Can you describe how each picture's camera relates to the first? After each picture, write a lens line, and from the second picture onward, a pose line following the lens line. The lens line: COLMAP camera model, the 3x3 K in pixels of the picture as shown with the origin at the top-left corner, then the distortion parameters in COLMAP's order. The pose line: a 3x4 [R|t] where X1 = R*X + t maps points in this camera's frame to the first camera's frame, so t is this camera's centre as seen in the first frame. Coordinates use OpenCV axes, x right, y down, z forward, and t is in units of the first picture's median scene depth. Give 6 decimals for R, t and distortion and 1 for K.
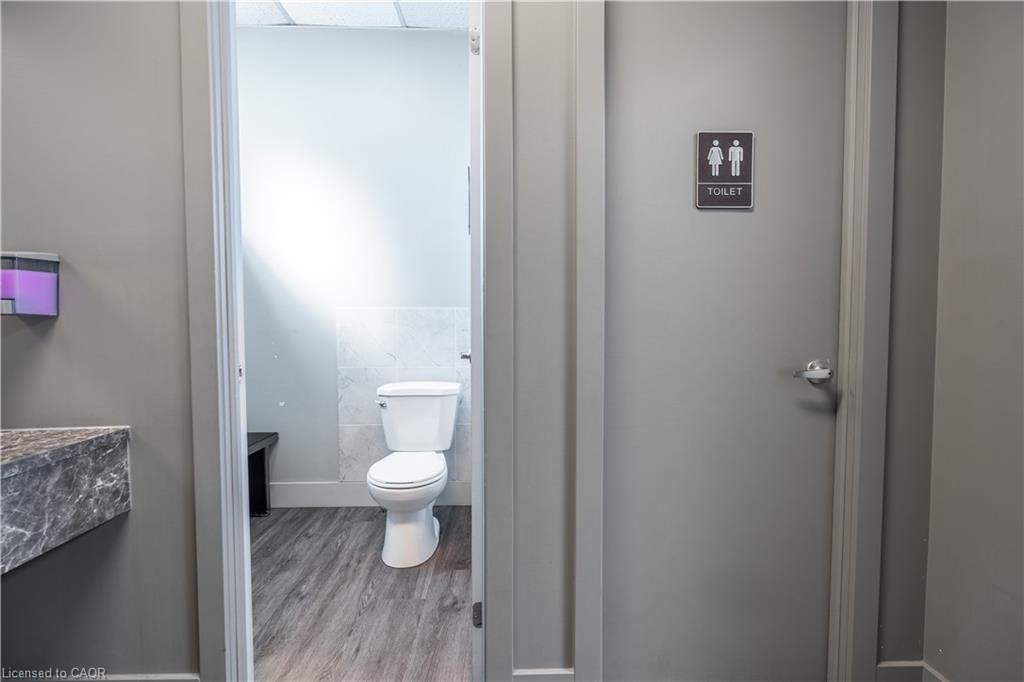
lens RADIAL K [[457.5, 0, 512.0], [0, 457.5, 341.0], [0, 0, 1]] dist [0.000517, 0.000032]
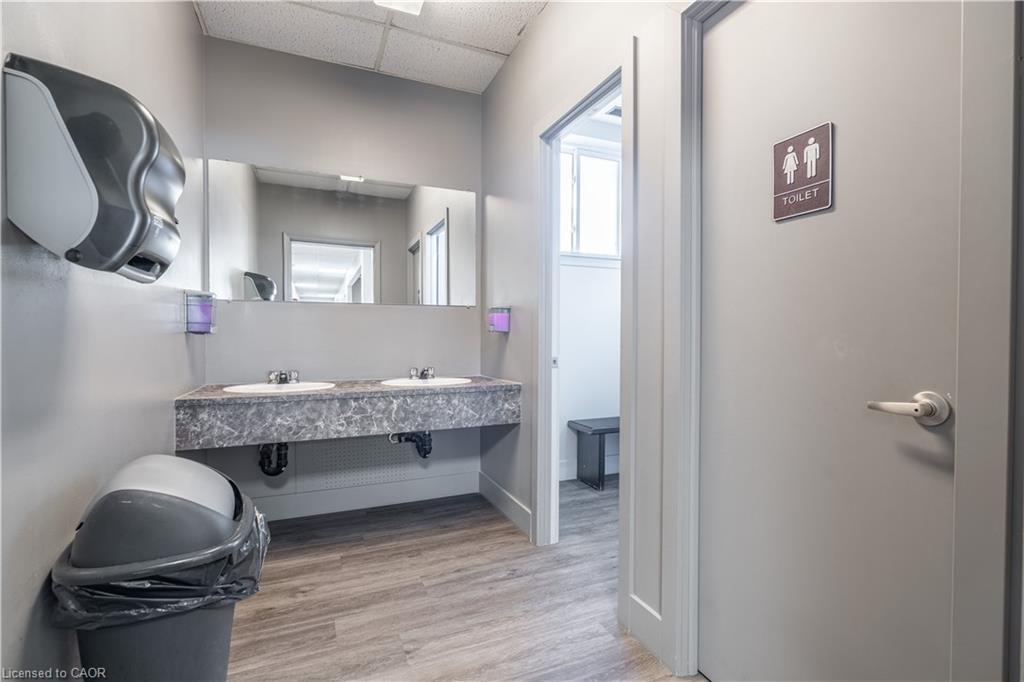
lens RADIAL K [[457.5, 0, 512.0], [0, 457.5, 341.0], [0, 0, 1]] dist [0.000517, 0.000032]
pose [[0.391998, 0.018353, -0.919783, 1.098371], [-0.043245, 0.999063, 0.001505, -0.012508], [0.918949, 0.039186, 0.392425, 0.114924]]
